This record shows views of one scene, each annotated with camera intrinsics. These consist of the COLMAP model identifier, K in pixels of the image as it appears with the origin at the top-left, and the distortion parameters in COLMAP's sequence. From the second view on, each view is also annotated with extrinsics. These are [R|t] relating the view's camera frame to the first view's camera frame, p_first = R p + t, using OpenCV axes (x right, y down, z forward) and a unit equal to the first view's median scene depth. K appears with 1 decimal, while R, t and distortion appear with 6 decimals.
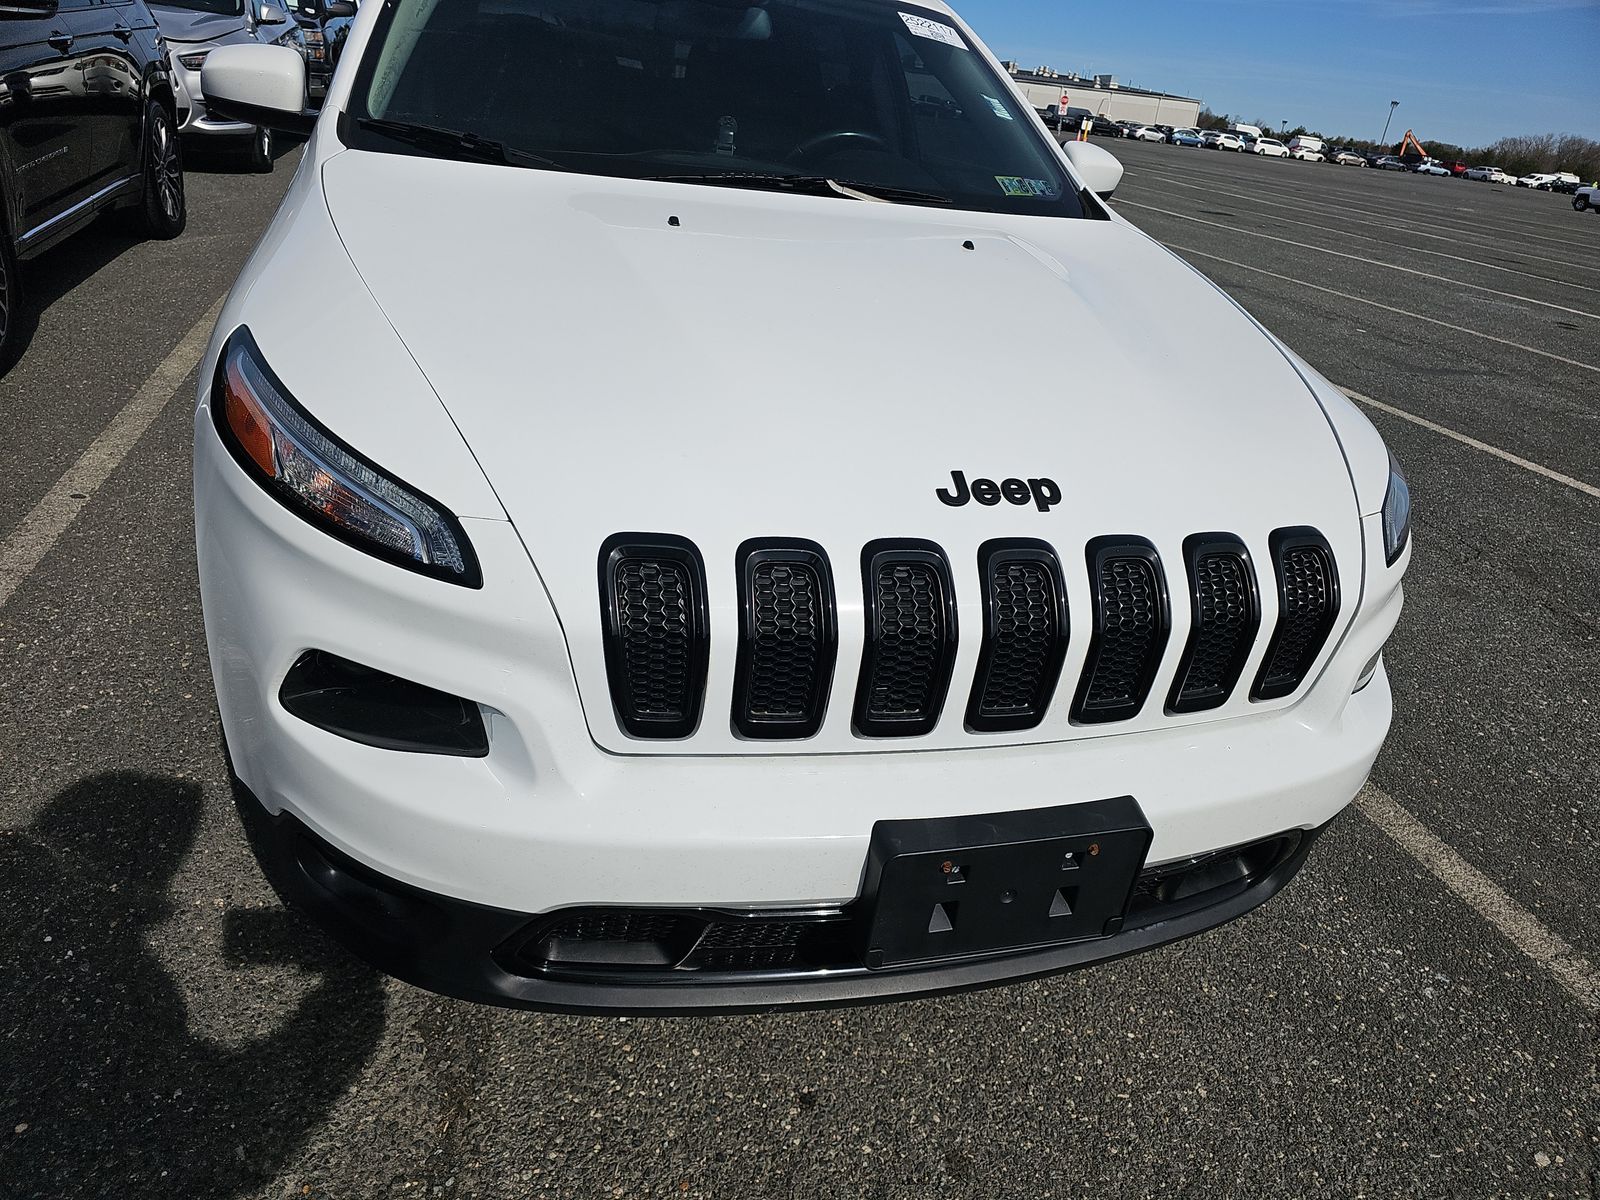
lens RADIAL K [[1089.3, 0, 803.1], [0, 1089.3, 610.2], [0, 0, 1]] dist [0.006070, -0.007037]
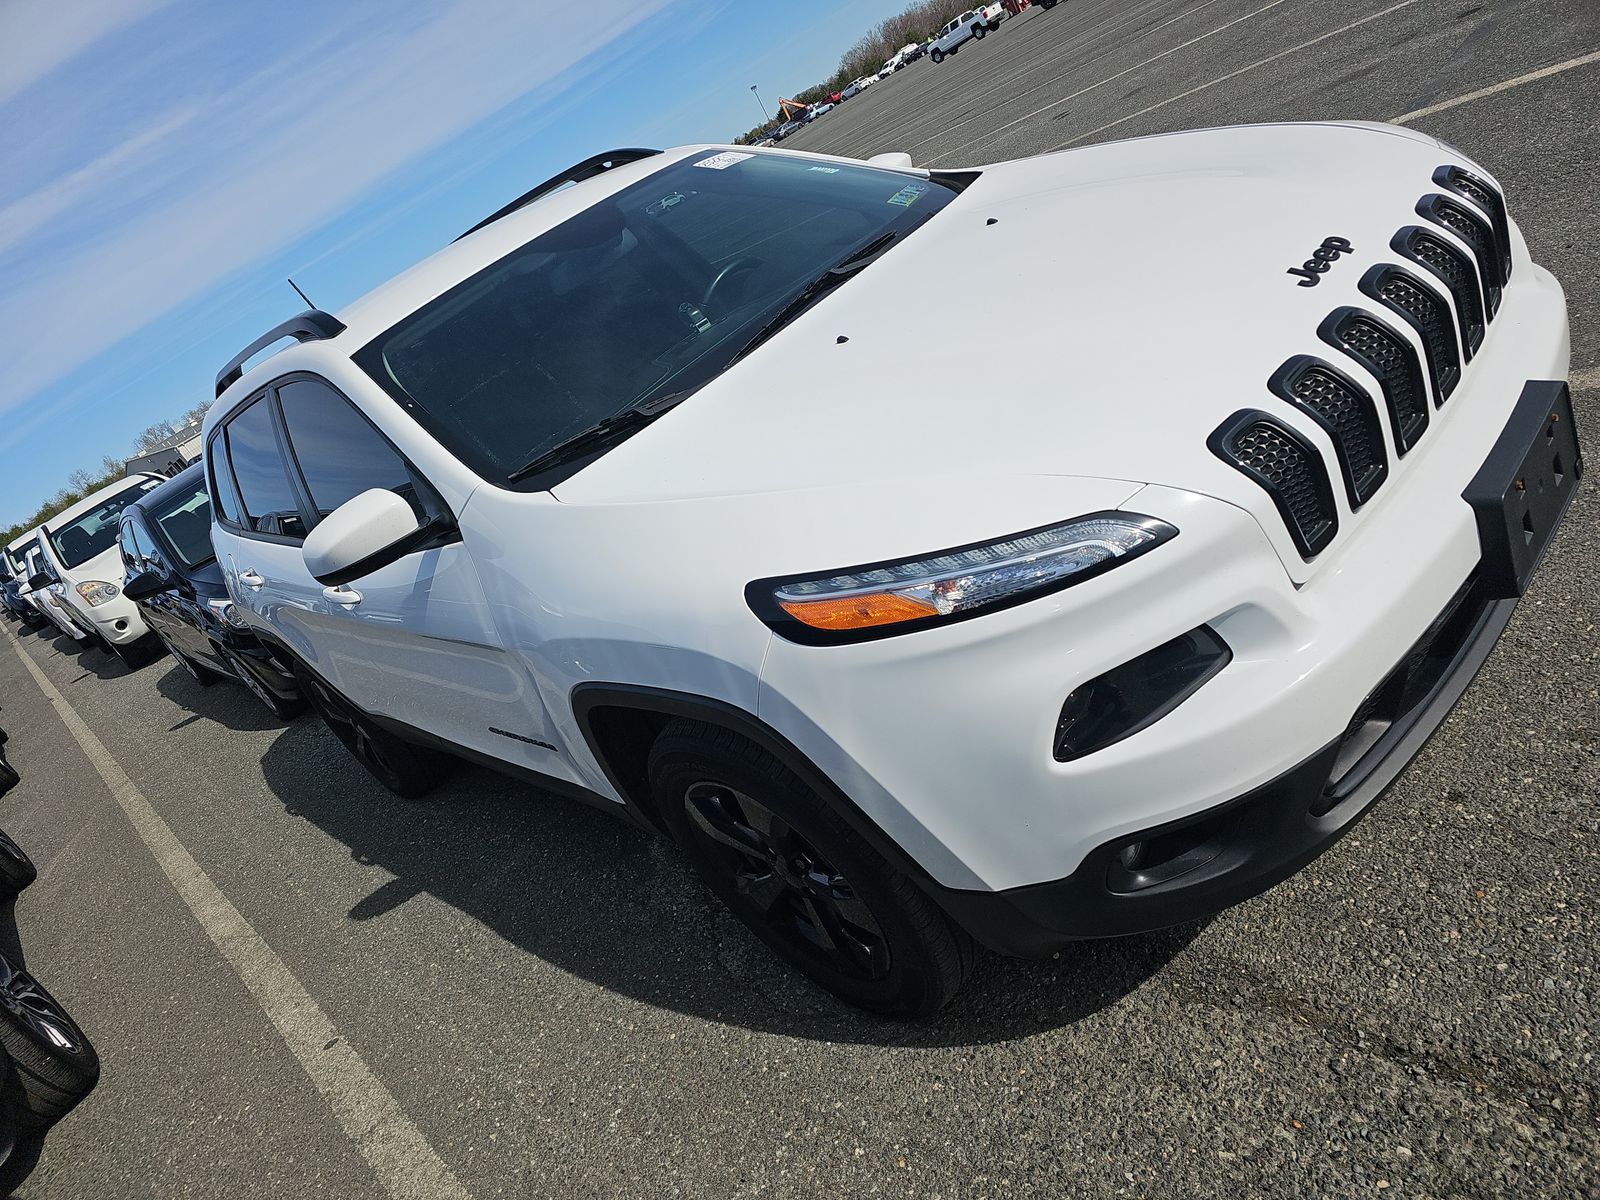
lens RADIAL K [[1089.3, 0, 788.5], [0, 1089.3, 603.7], [0, 0, 1]] dist [0.006070, -0.007037]
pose [[0.723329, -0.658049, 0.209206, -0.468115], [0.679457, 0.732281, -0.045860, -0.102983], [-0.123019, 0.175319, 0.976796, -0.073034]]
